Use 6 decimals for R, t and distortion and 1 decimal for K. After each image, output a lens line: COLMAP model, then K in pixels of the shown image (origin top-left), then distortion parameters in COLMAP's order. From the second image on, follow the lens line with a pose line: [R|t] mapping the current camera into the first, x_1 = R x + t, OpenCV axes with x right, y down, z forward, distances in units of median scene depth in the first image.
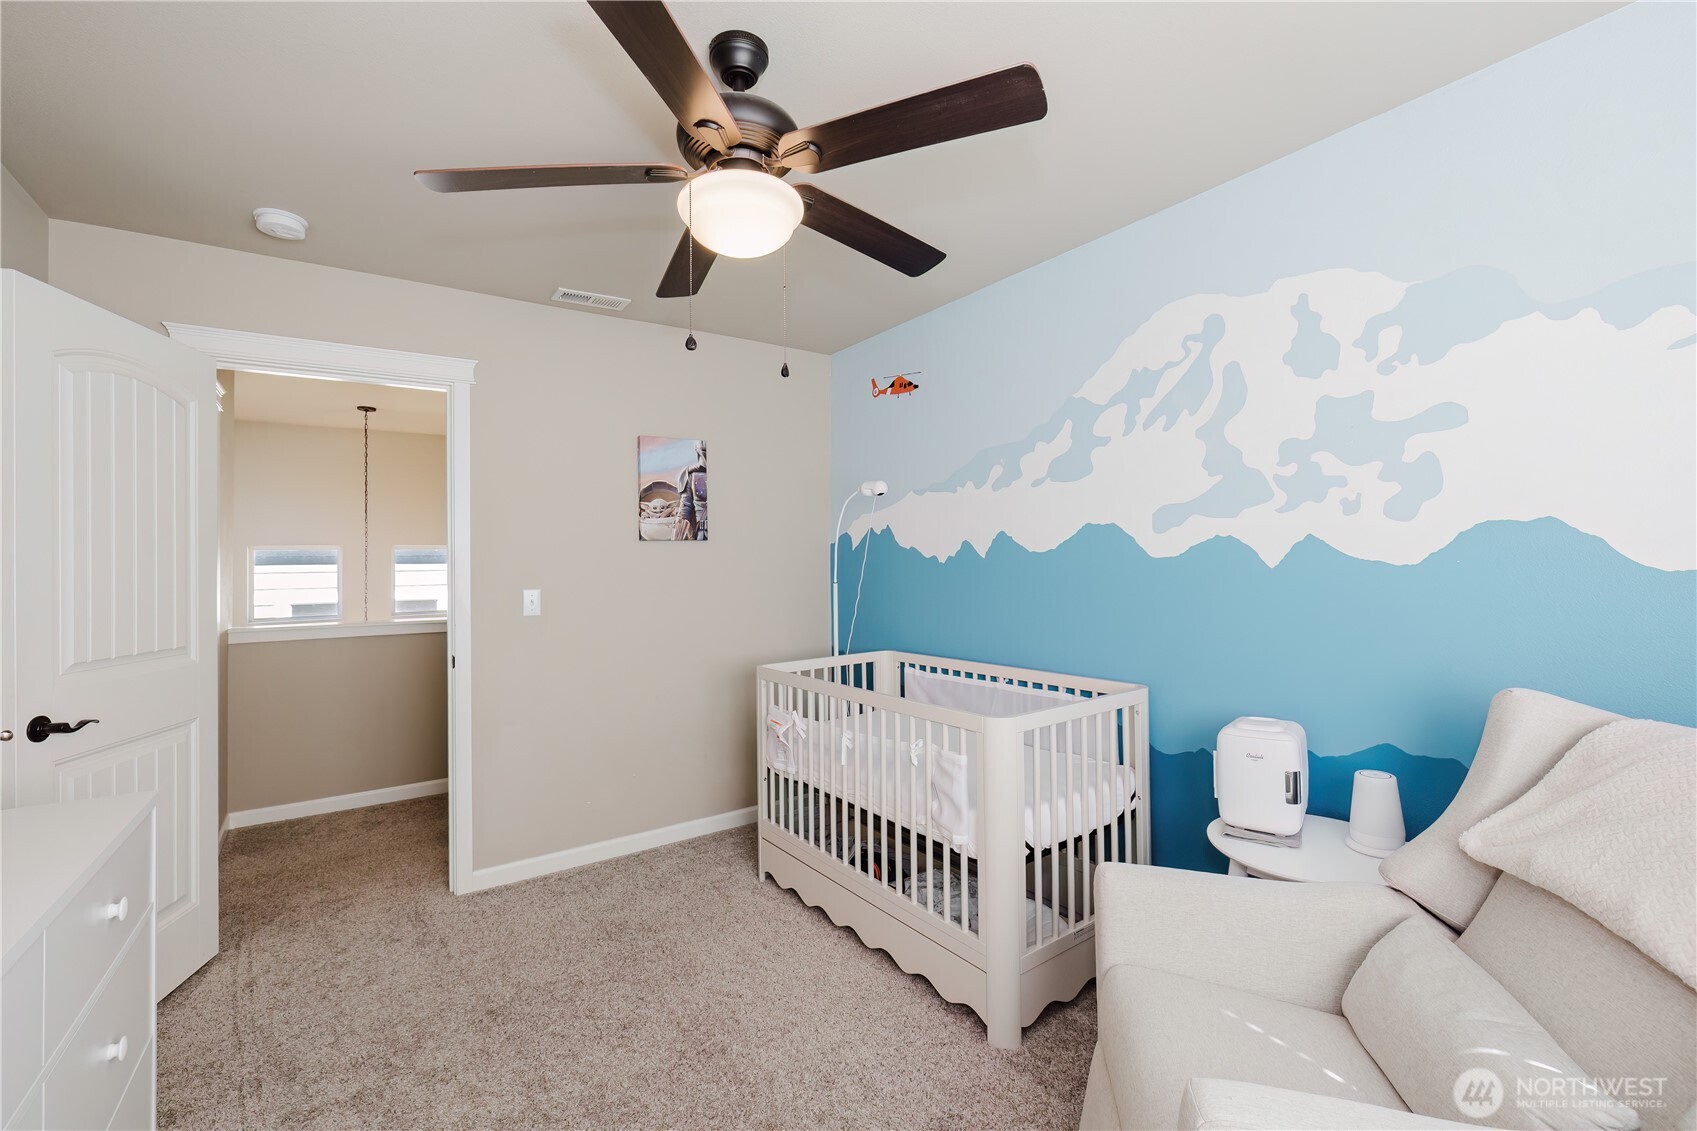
lens RADIAL K [[738.0, 0, 836.9], [0, 738.0, 553.7], [0, 0, 1]] dist [0.003060, -0.002069]
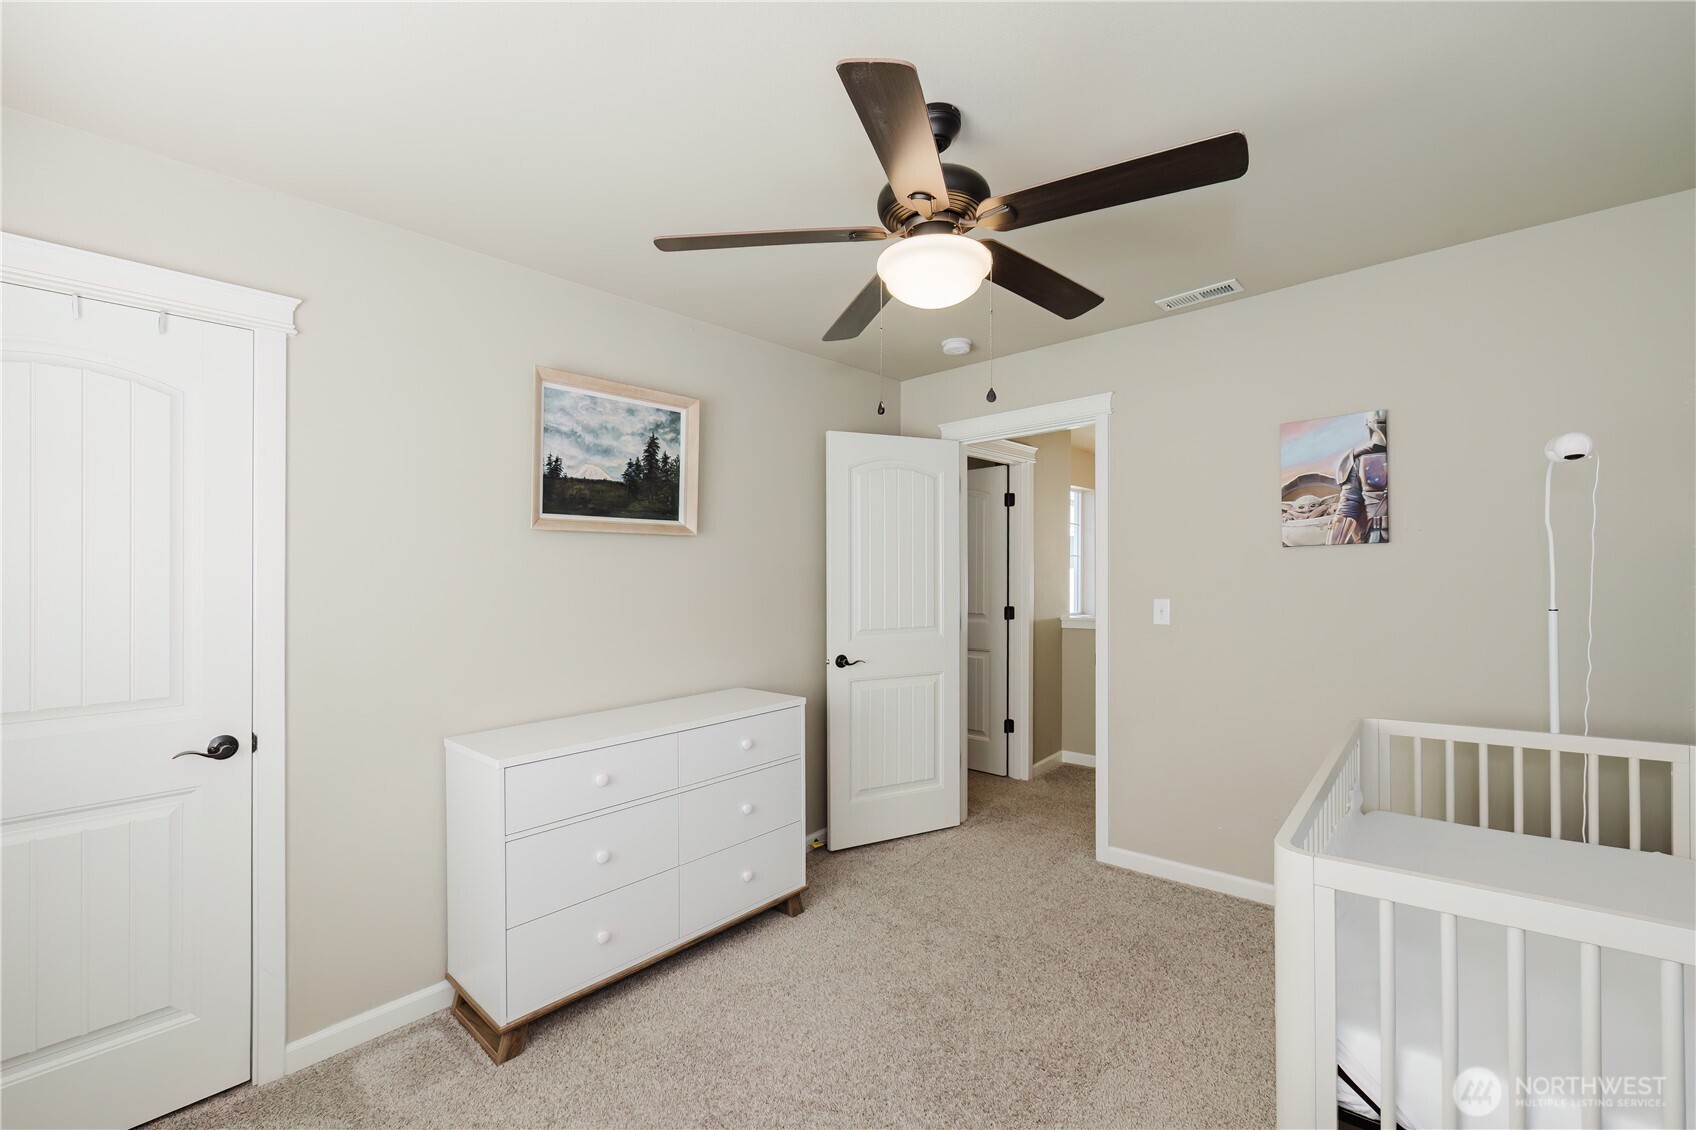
lens RADIAL K [[737.6, 0, 838.5], [0, 737.6, 557.9], [0, 0, 1]] dist [0.003060, -0.002069]
pose [[0.214184, -0.009972, -0.976742, 0.532807], [0.028441, 0.999588, -0.003968, -0.019237], [0.976379, -0.026930, 0.214380, 0.366019]]
